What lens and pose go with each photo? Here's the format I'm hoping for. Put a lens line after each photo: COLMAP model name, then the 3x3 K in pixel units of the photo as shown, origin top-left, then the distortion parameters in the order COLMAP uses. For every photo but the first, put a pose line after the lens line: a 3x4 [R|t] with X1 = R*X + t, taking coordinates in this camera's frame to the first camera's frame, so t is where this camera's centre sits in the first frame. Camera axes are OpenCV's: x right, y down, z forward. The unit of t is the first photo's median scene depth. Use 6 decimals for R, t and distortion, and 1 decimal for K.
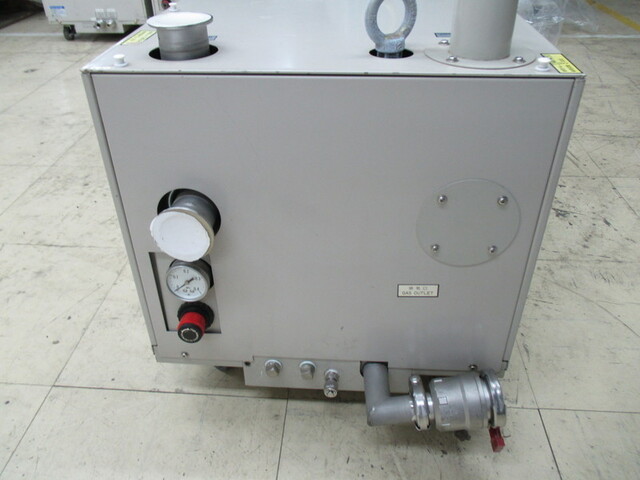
lens RADIAL K [[529.5, 0, 316.8], [0, 529.5, 238.4], [0, 0, 1]] dist [-0.005183, -0.006543]
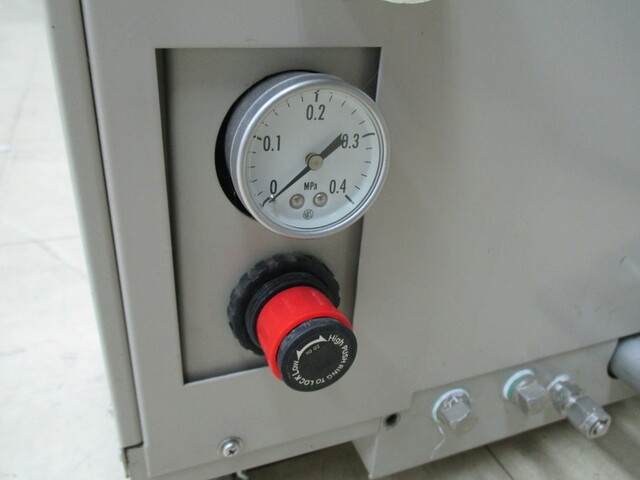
lens RADIAL K [[529.5, 0, 316.8], [0, 529.5, 238.4], [0, 0, 1]] dist [-0.005183, -0.006543]
pose [[0.898726, -0.149602, 0.412202, -0.356438], [0.190740, 0.979789, -0.060271, 0.136968], [-0.394855, 0.132791, 0.909097, 0.743470]]
